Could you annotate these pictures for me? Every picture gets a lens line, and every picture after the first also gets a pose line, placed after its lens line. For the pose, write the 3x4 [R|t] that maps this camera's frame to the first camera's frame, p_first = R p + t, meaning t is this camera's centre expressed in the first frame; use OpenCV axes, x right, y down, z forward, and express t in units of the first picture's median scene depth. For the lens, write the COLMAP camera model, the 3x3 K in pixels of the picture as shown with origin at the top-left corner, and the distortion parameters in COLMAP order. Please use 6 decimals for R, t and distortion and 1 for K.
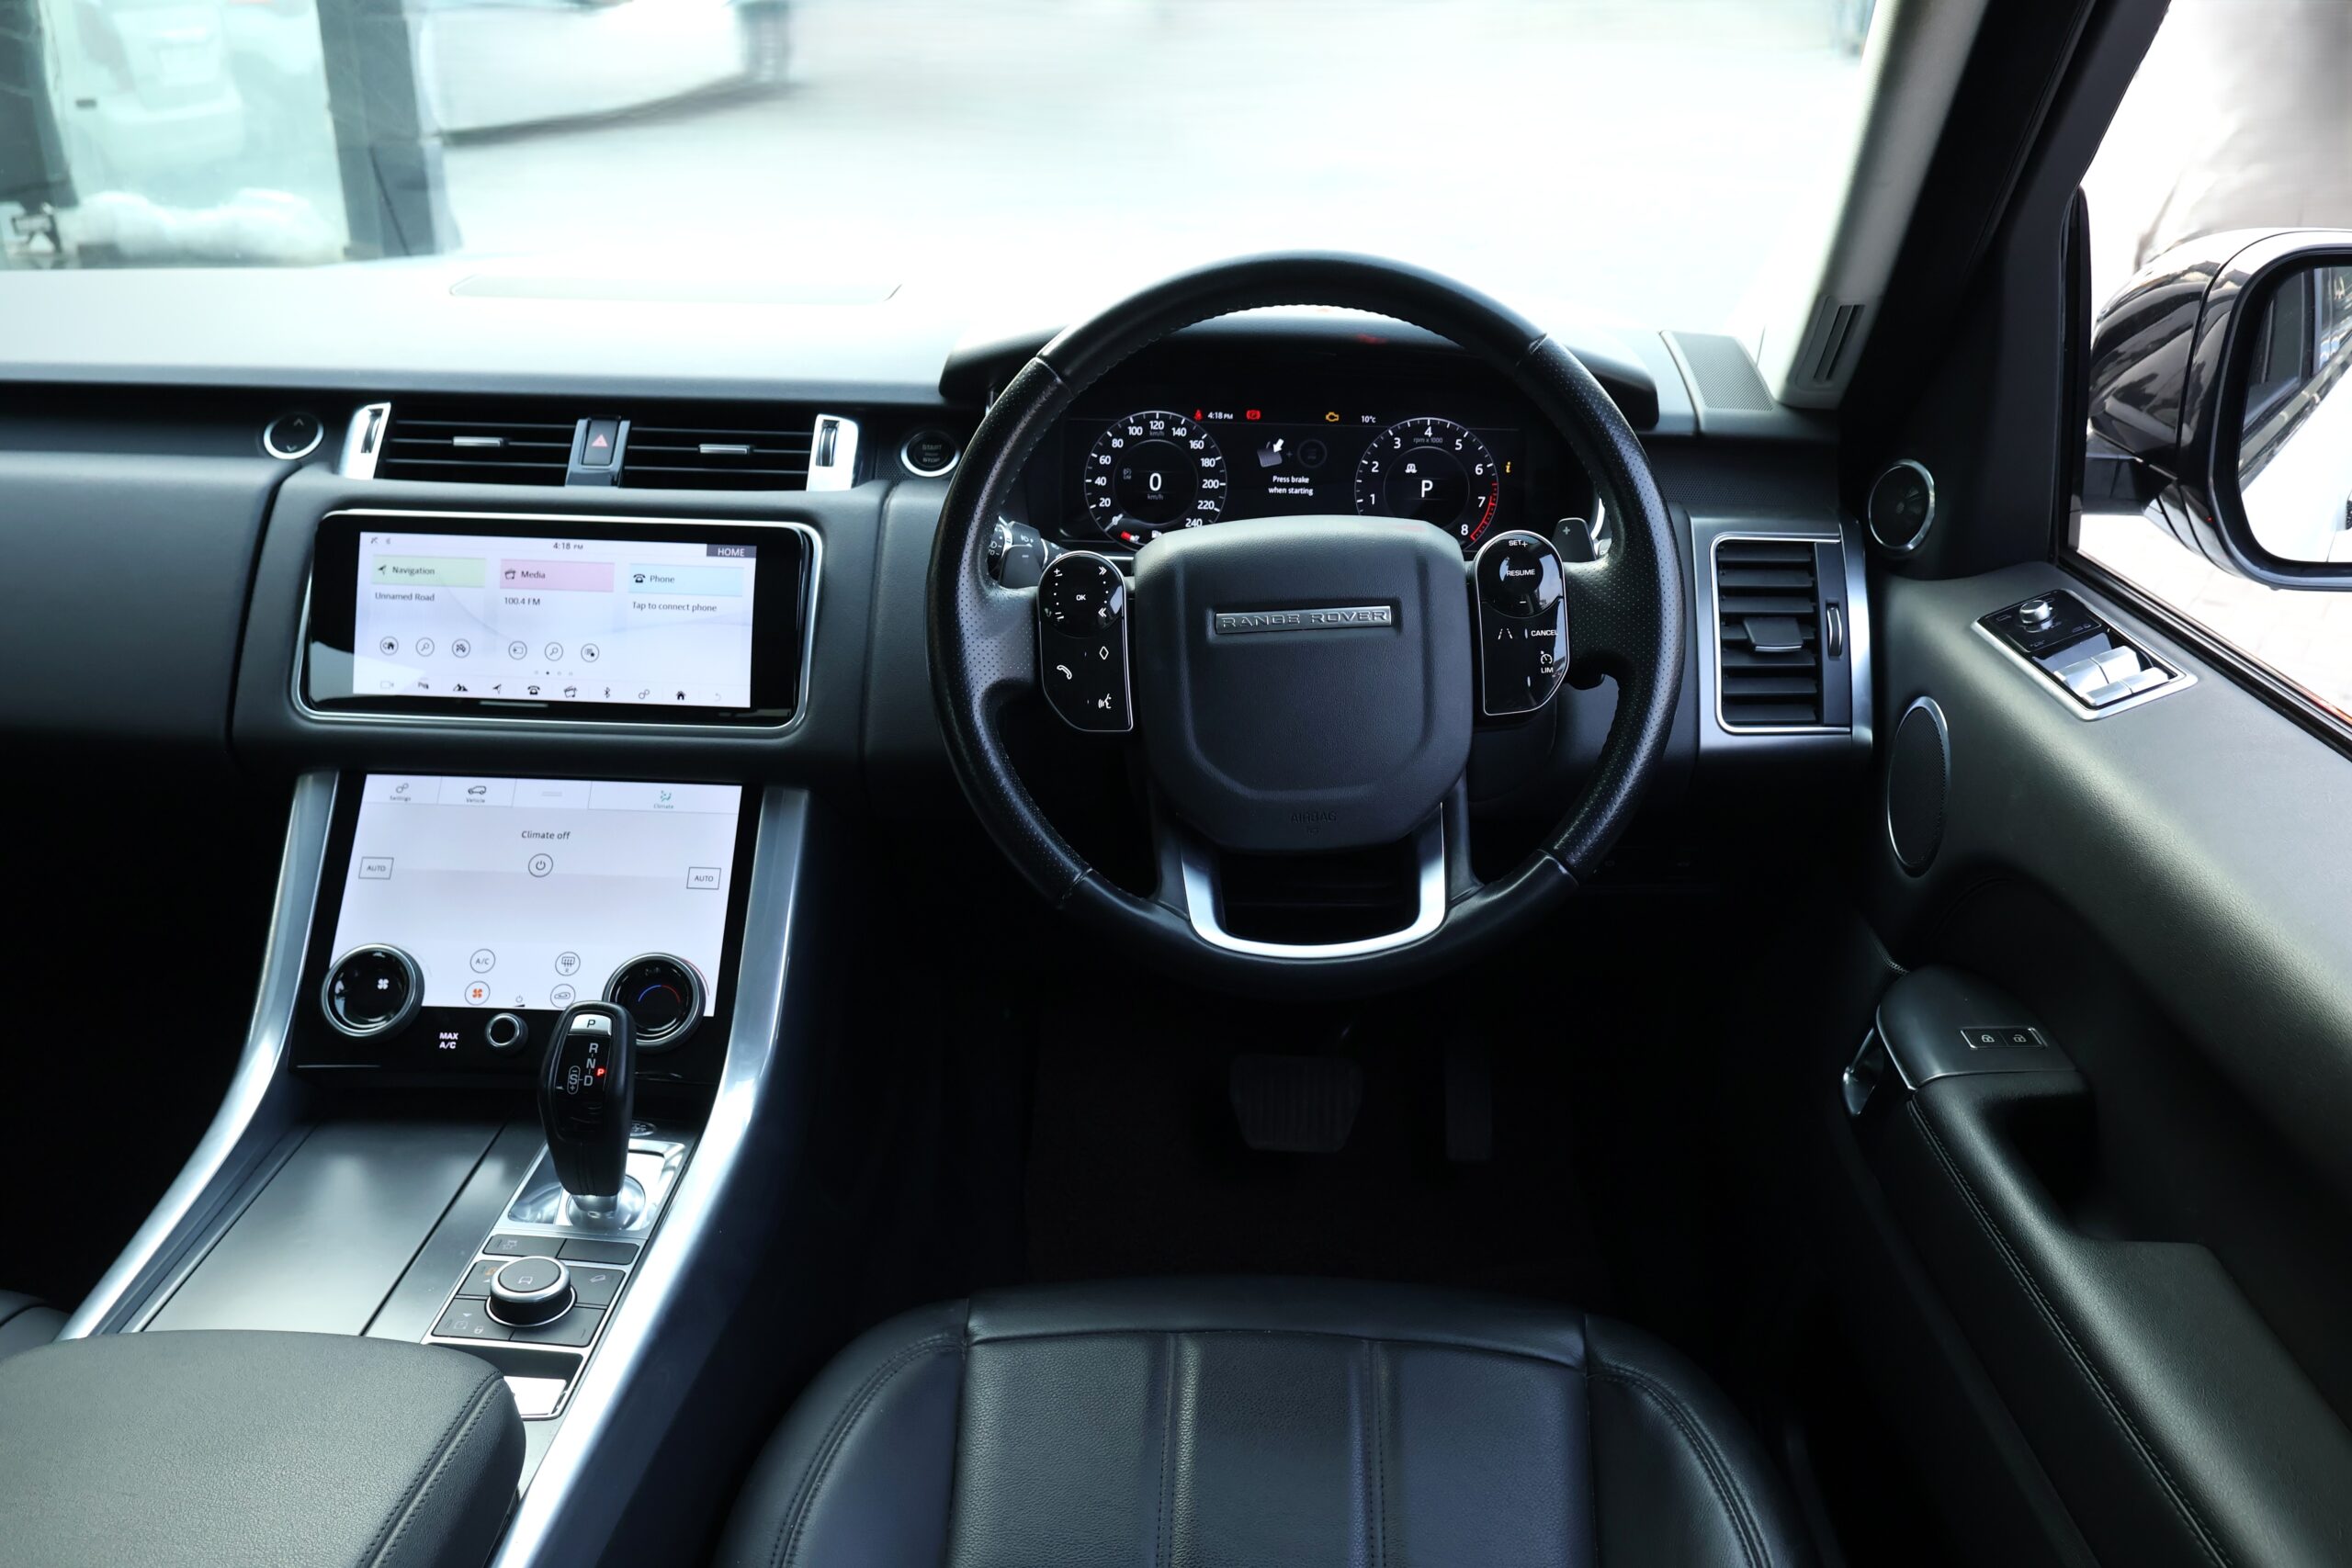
lens RADIAL K [[1935.7, 0, 1176.0], [0, 1935.7, 784.0], [0, 0, 1]] dist [0.007635, -0.008565]
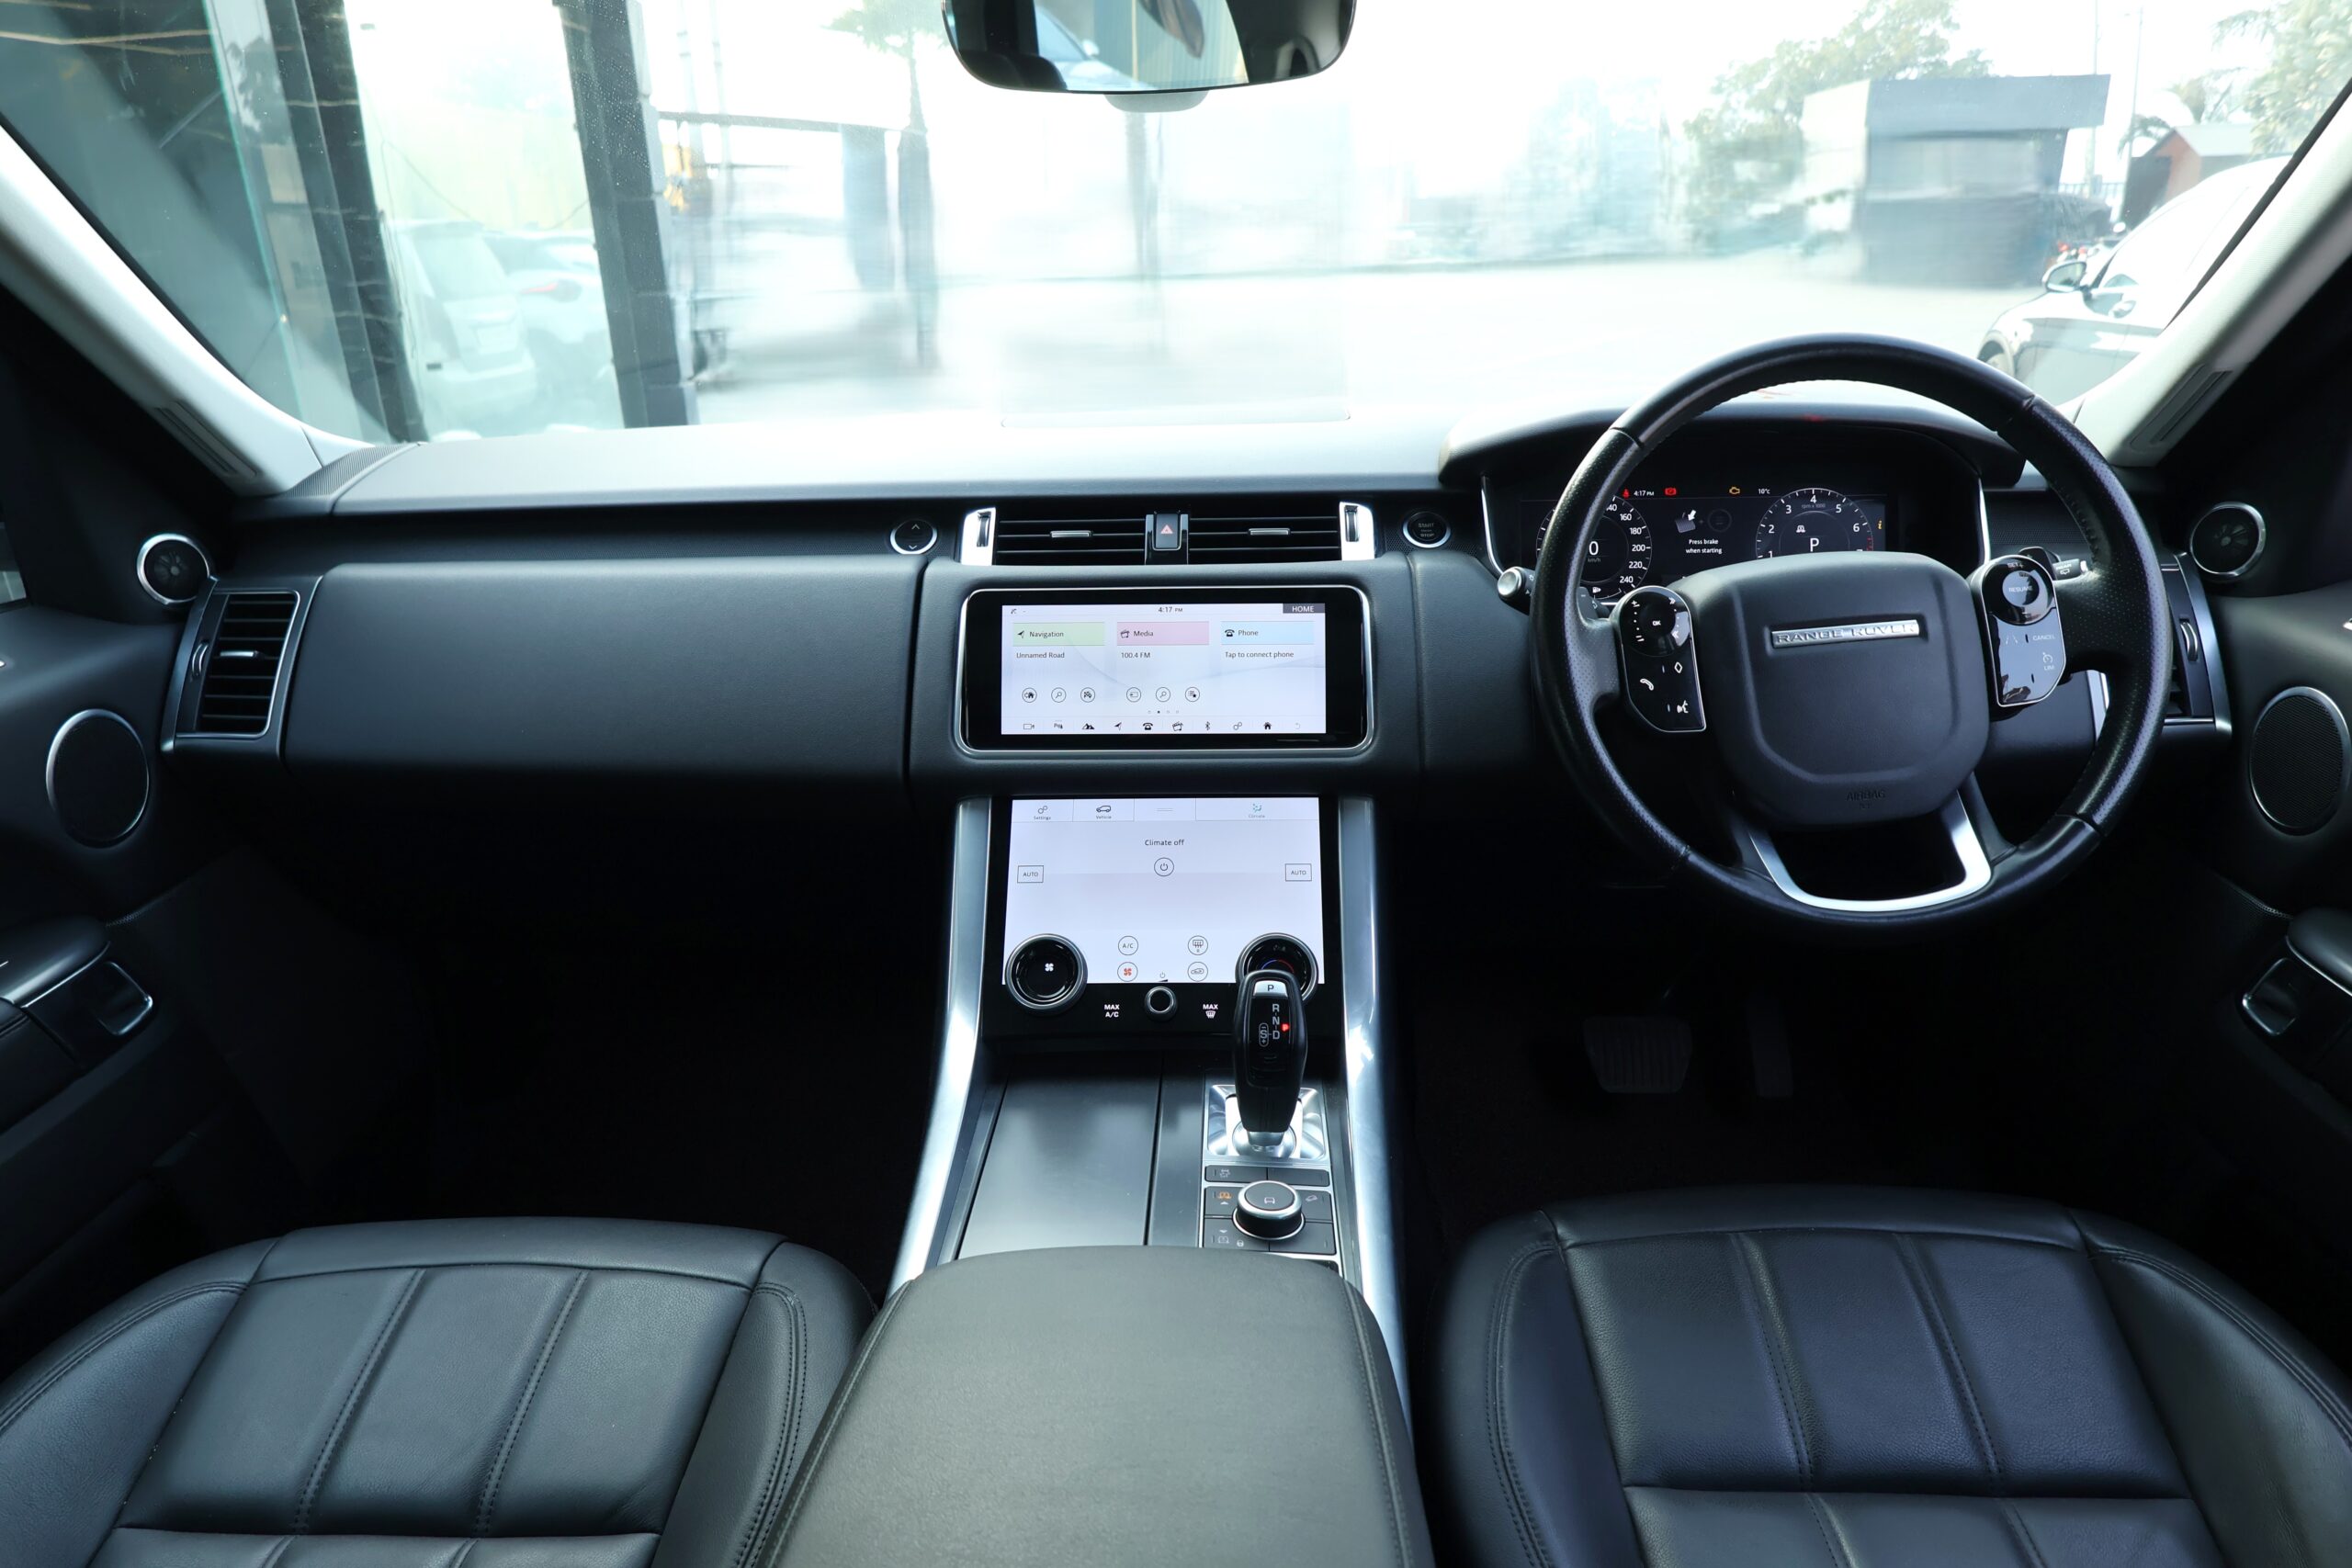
lens RADIAL K [[1449.6, 0, 1176.0], [0, 1449.6, 784.0], [0, 0, 1]] dist [-0.000219, -0.001654]
pose [[0.999173, -0.037272, -0.016249, -0.299662], [0.036528, 0.998366, -0.043947, 0.029763], [0.017861, 0.043318, 0.998902, 0.076951]]
